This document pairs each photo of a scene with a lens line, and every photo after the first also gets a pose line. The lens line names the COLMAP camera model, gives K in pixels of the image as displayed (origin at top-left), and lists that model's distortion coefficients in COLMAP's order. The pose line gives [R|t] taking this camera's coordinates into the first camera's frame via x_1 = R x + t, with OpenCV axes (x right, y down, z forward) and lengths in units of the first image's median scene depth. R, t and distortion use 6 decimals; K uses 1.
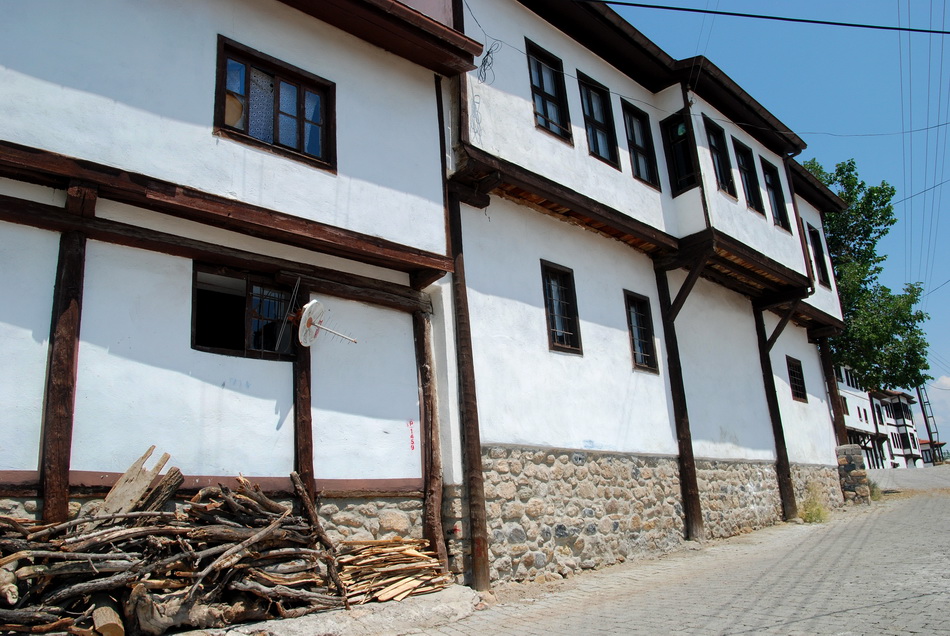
lens RADIAL K [[715.4, 0, 476.0], [0, 715.4, 320.9], [0, 0, 1]] dist [-0.093118, 0.045773]
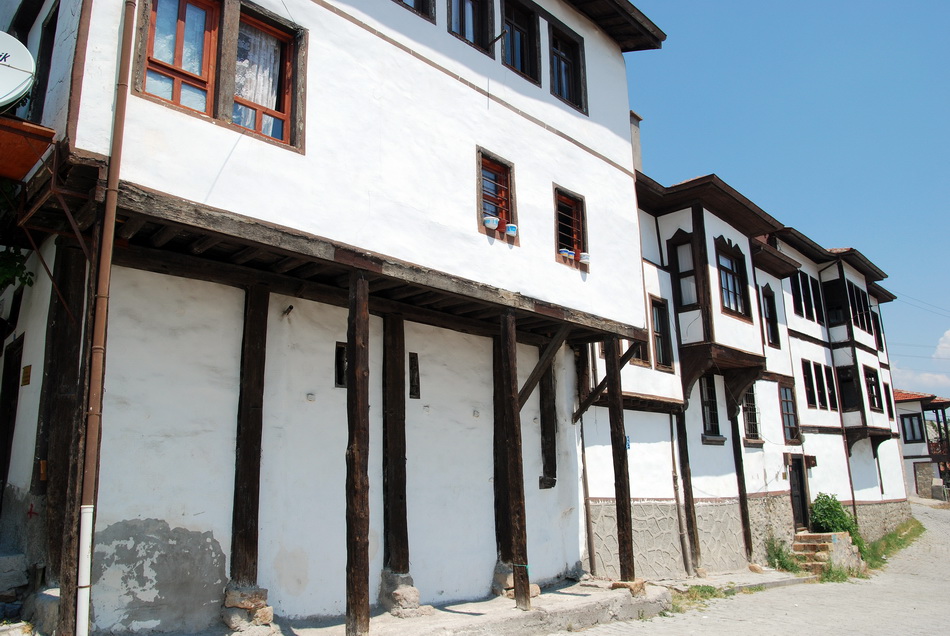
lens RADIAL K [[715.4, 0, 475.9], [0, 715.4, 323.4], [0, 0, 1]] dist [-0.093118, 0.045773]
pose [[0.999635, 0.026974, -0.001376, 0.435400], [-0.026799, 0.996905, 0.073909, 0.120685], [0.003366, -0.073845, 0.997264, 0.658741]]
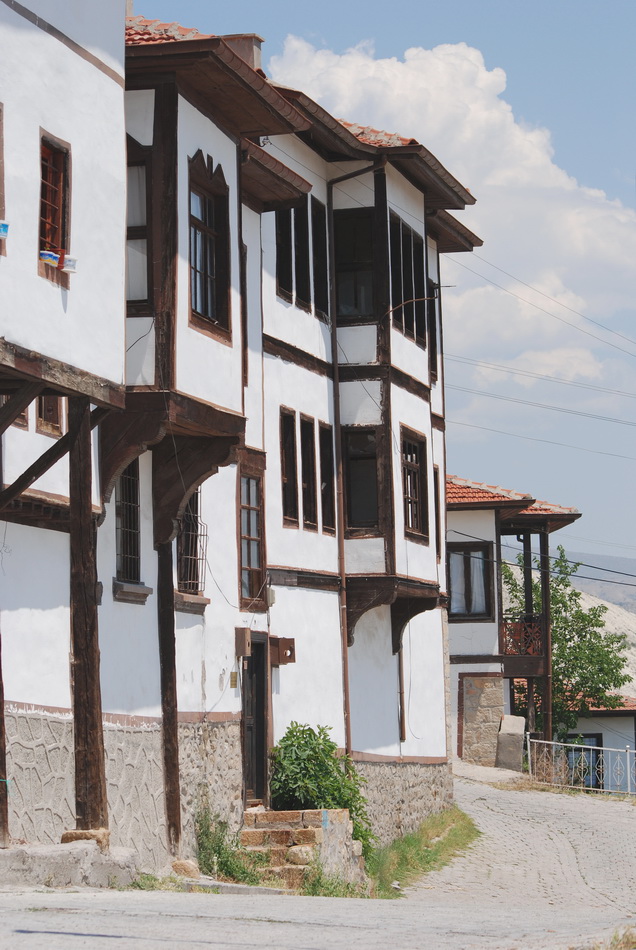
lens RADIAL K [[3010.6, 0, 317.5], [0, 3010.6, 477.0], [0, 0, 1]] dist [-0.187008, 0.000000]
pose [[0.860792, 0.083325, 0.502090, 0.304368], [-0.181168, 0.972056, 0.149280, 0.082855], [-0.475621, -0.219462, 0.851834, 0.485413]]
